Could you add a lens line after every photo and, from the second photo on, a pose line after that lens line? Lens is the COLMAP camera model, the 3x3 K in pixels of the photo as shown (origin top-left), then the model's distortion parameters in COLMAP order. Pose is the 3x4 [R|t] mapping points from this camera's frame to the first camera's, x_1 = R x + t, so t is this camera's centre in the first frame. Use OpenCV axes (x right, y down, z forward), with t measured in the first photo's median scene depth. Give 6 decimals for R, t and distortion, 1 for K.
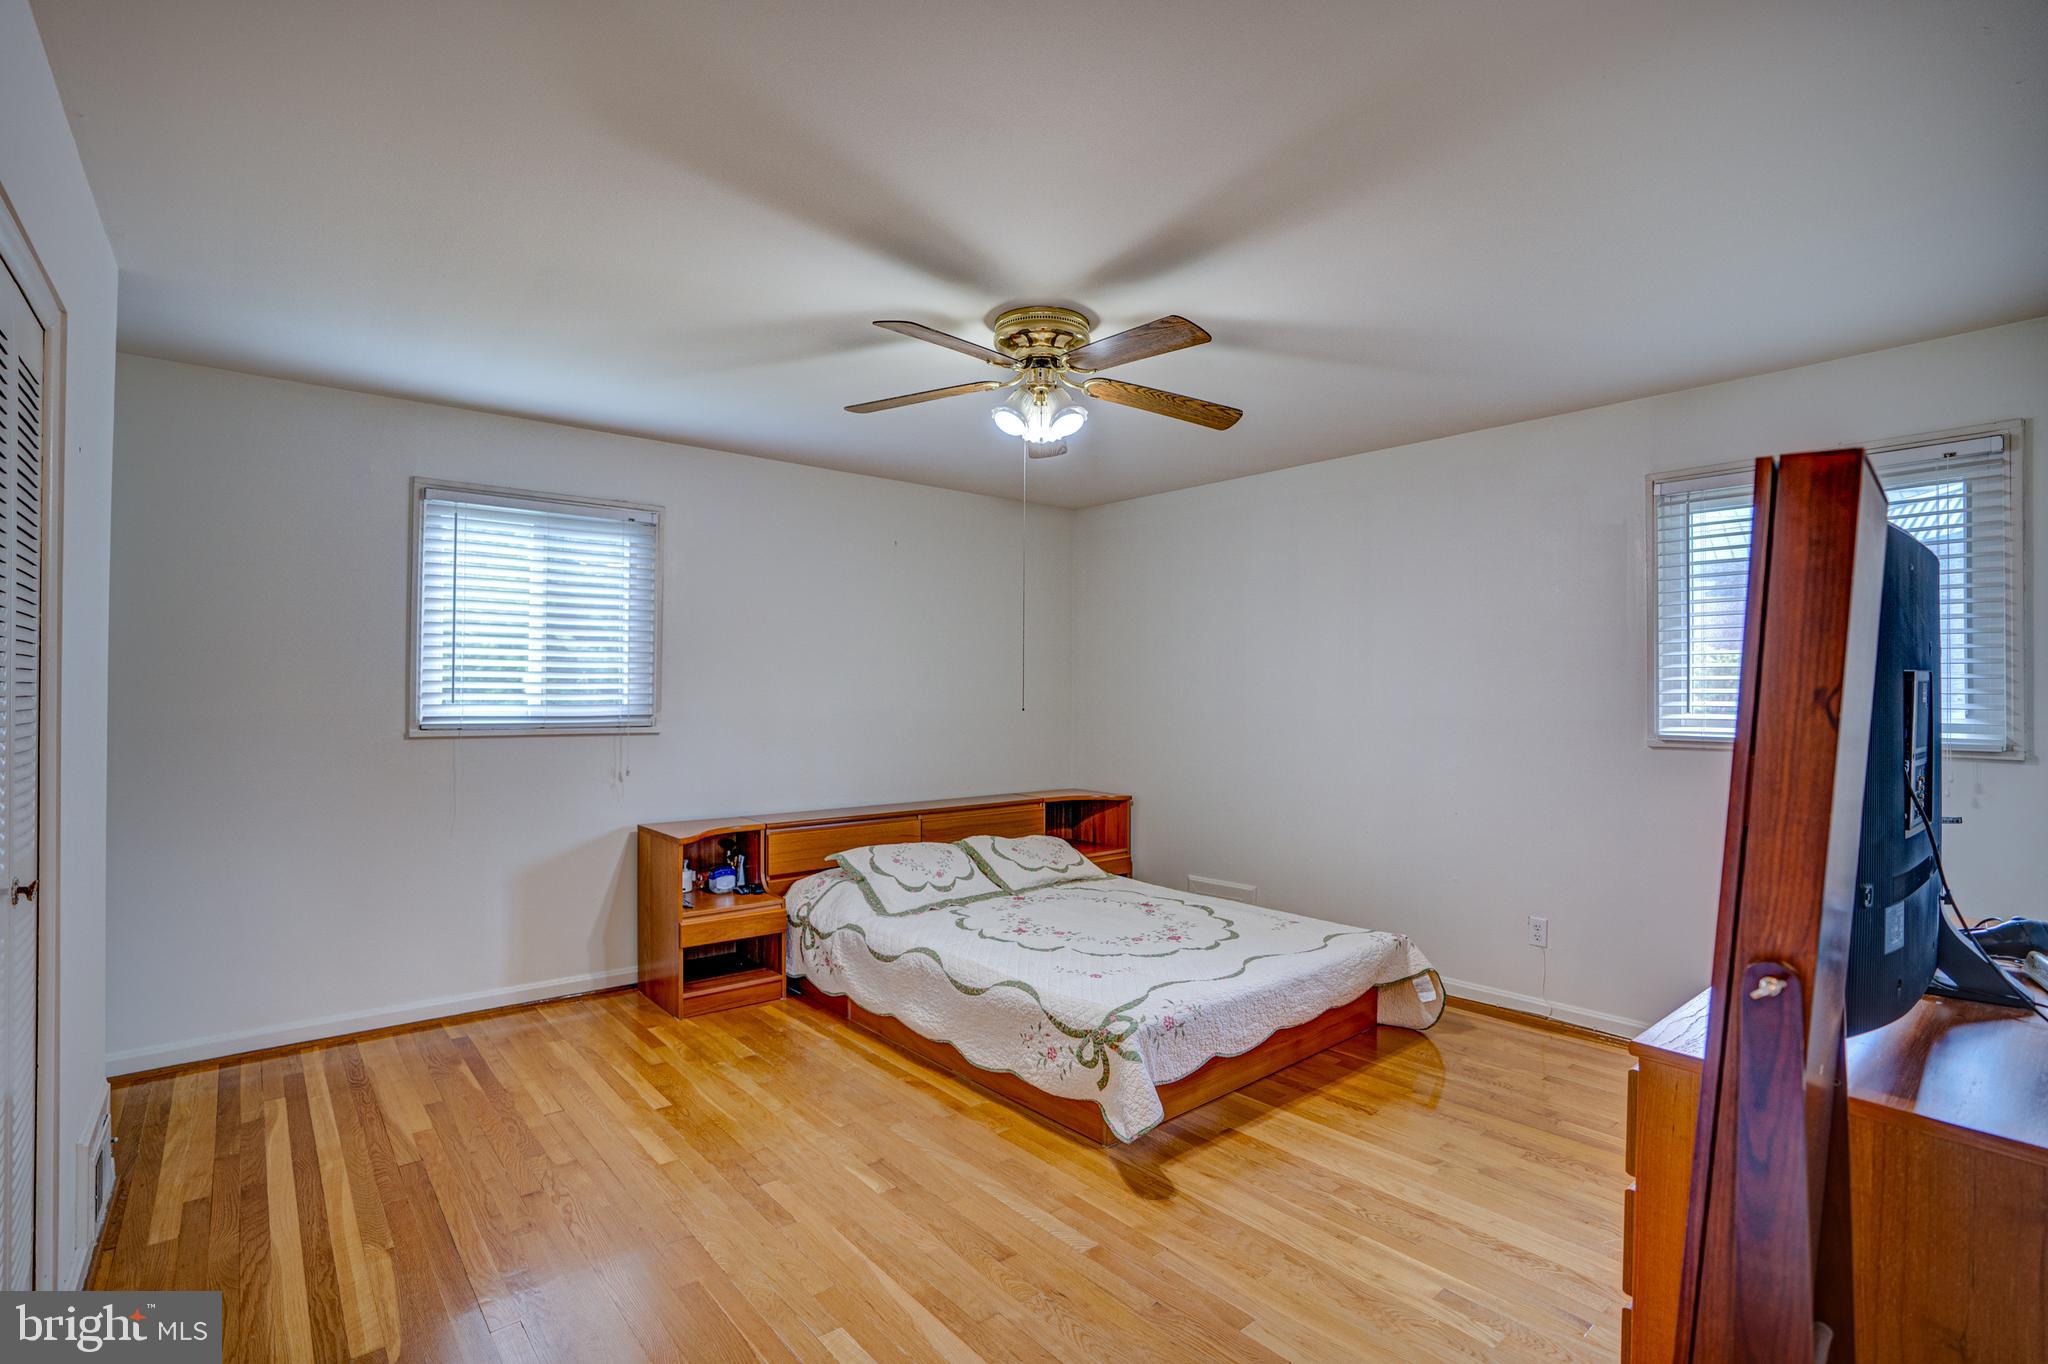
lens RADIAL K [[959.1, 0, 1016.1], [0, 959.1, 681.8], [0, 0, 1]] dist [-0.043501, 0.008152]
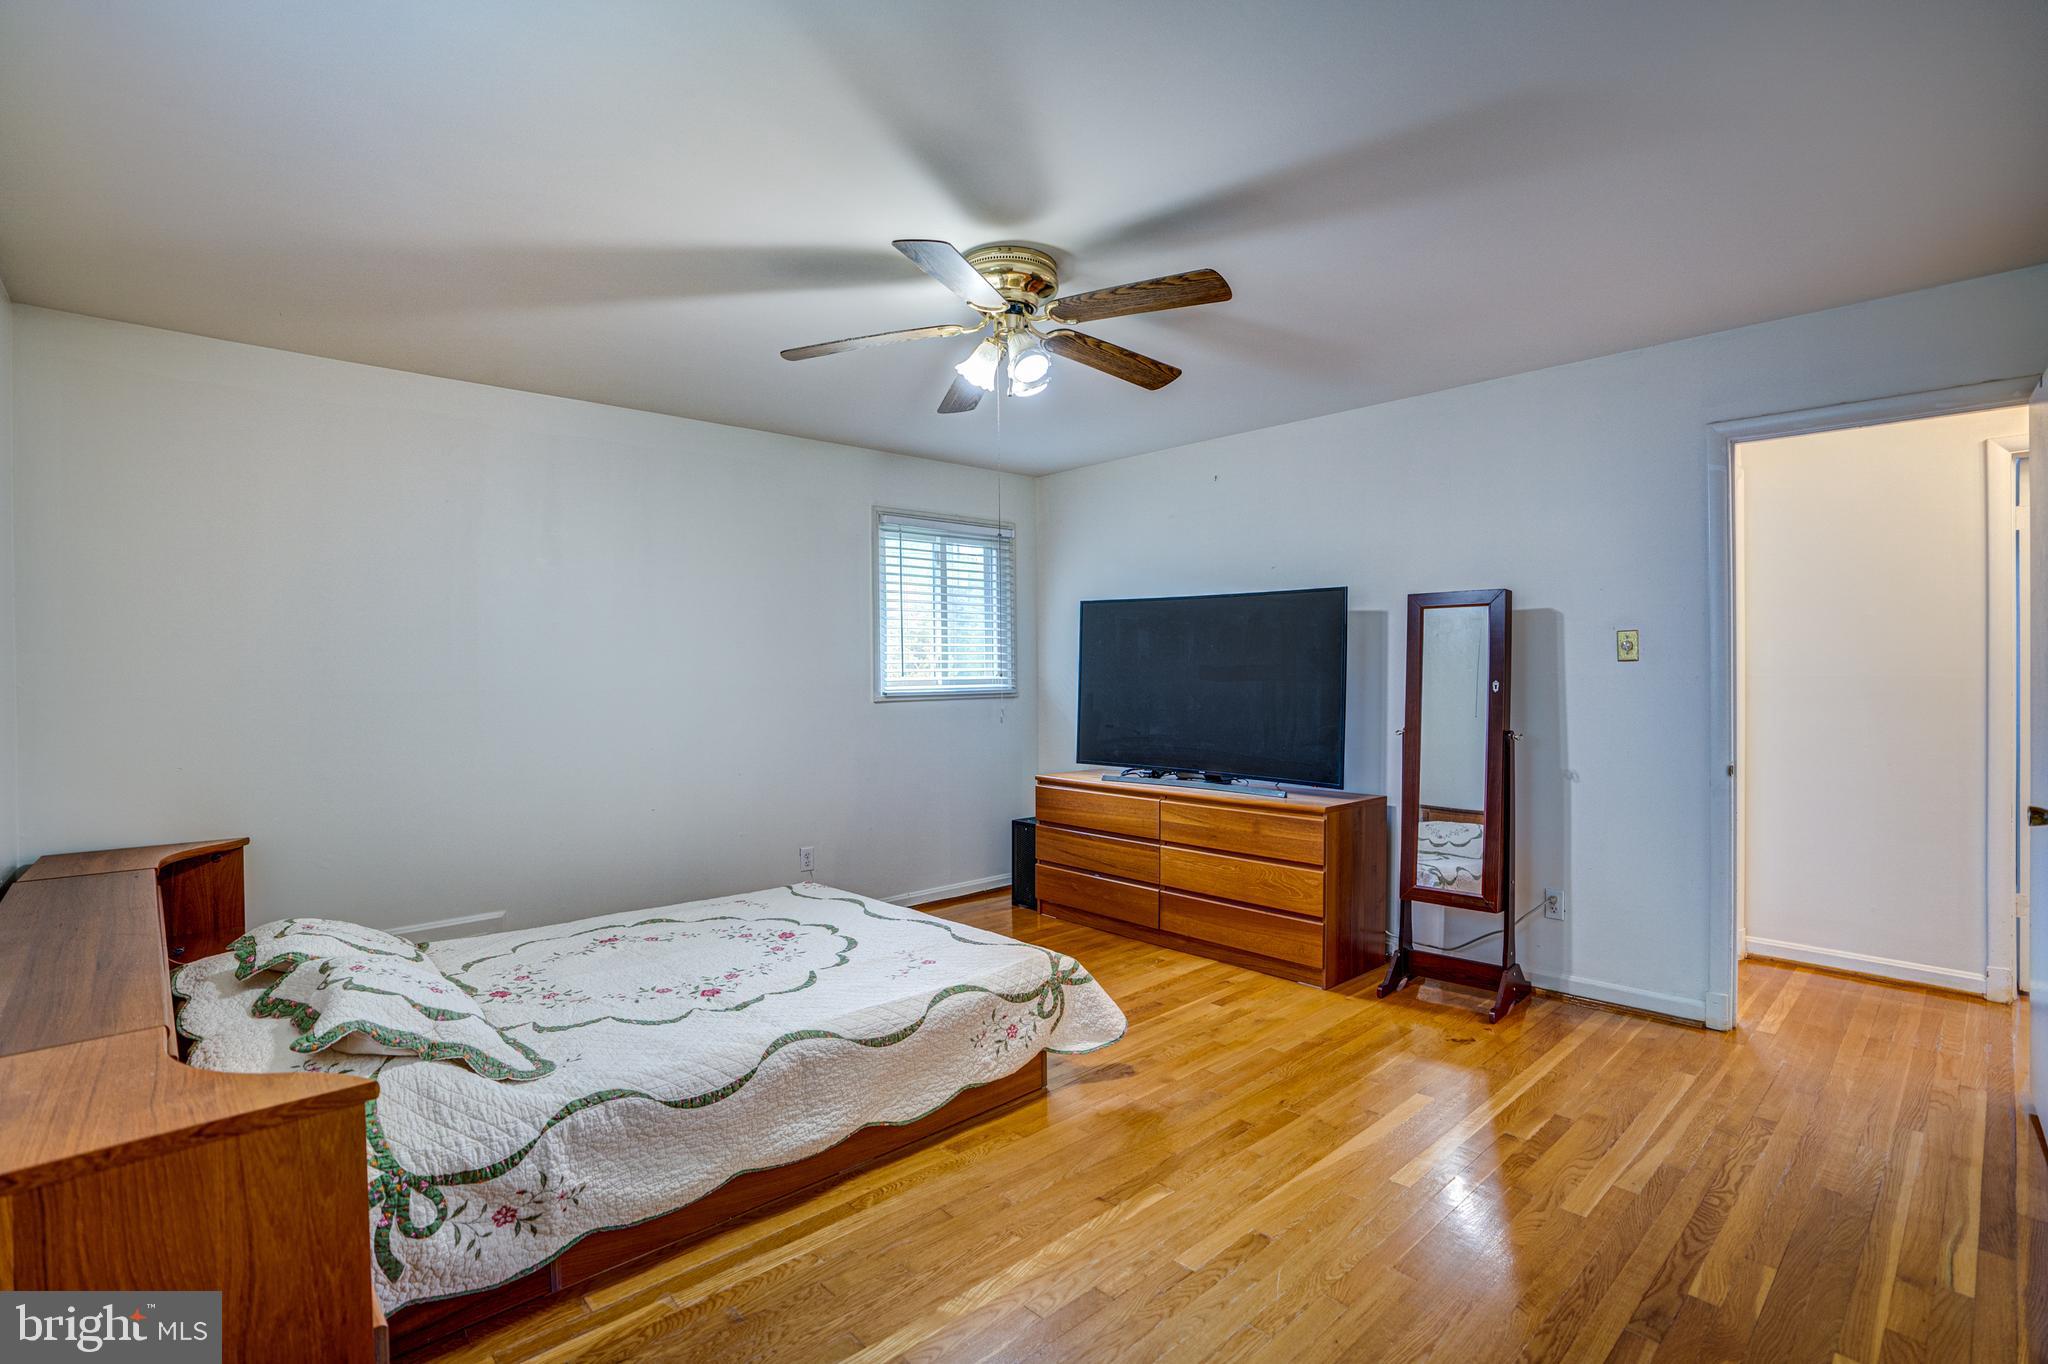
lens RADIAL K [[959.1, 0, 1016.2], [0, 959.1, 680.7], [0, 0, 1]] dist [-0.043501, 0.008152]
pose [[-0.054795, -0.010981, 0.998437, -0.829961], [-0.007848, 0.999913, 0.010566, 0.021599], [-0.998467, -0.007257, -0.054877, 0.944328]]
